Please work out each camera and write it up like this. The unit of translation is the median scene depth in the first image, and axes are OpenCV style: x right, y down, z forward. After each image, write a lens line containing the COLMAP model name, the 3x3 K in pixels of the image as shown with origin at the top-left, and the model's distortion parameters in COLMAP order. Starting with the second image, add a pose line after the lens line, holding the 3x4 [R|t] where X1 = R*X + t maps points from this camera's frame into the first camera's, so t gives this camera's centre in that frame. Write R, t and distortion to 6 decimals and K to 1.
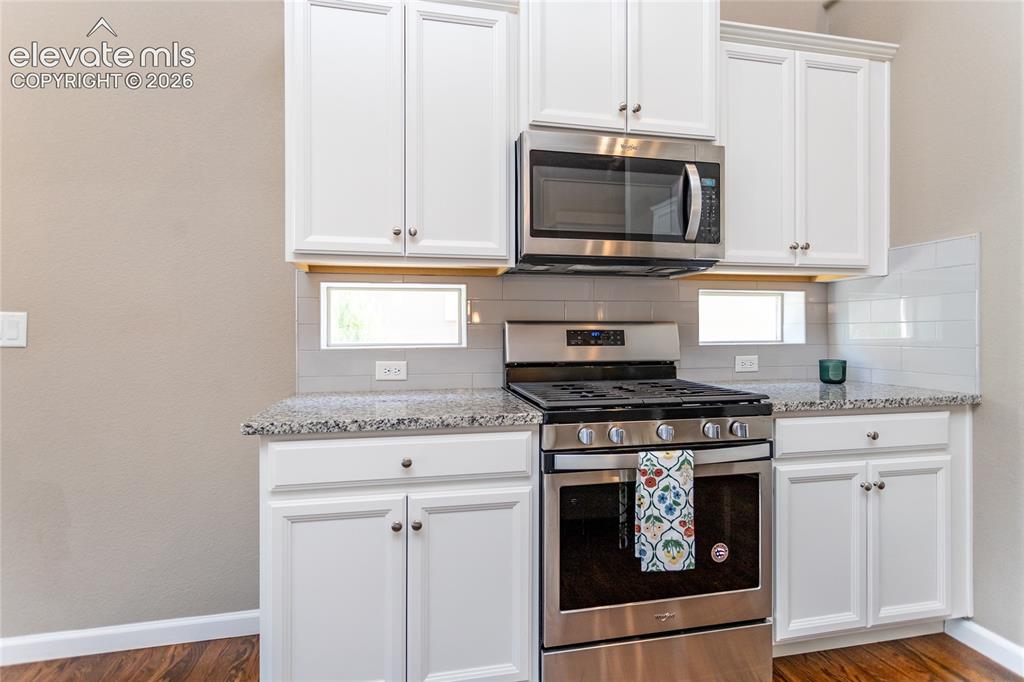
lens RADIAL K [[493.7, 0, 509.7], [0, 493.7, 327.3], [0, 0, 1]] dist [-0.002239, -0.000186]
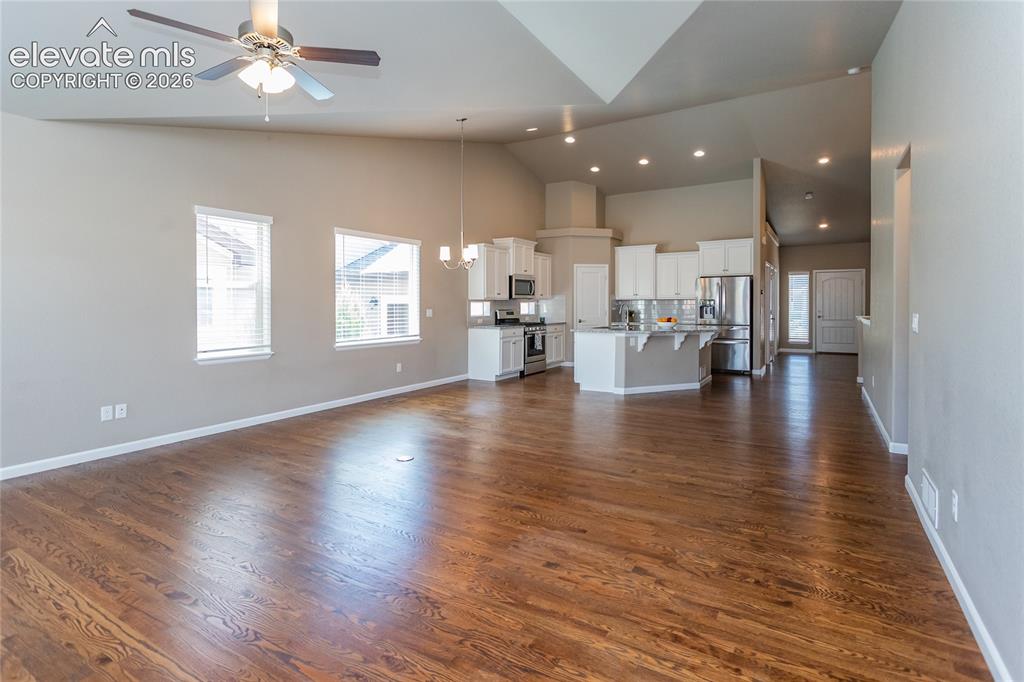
lens RADIAL K [[493.7, 0, 509.7], [0, 493.7, 327.3], [0, 0, 1]] dist [-0.002239, -0.000186]
pose [[0.688595, -0.028098, 0.724601, -3.897781], [0.001904, 0.999316, 0.036941, -0.028595], [-0.725143, -0.024058, 0.688178, -2.662252]]
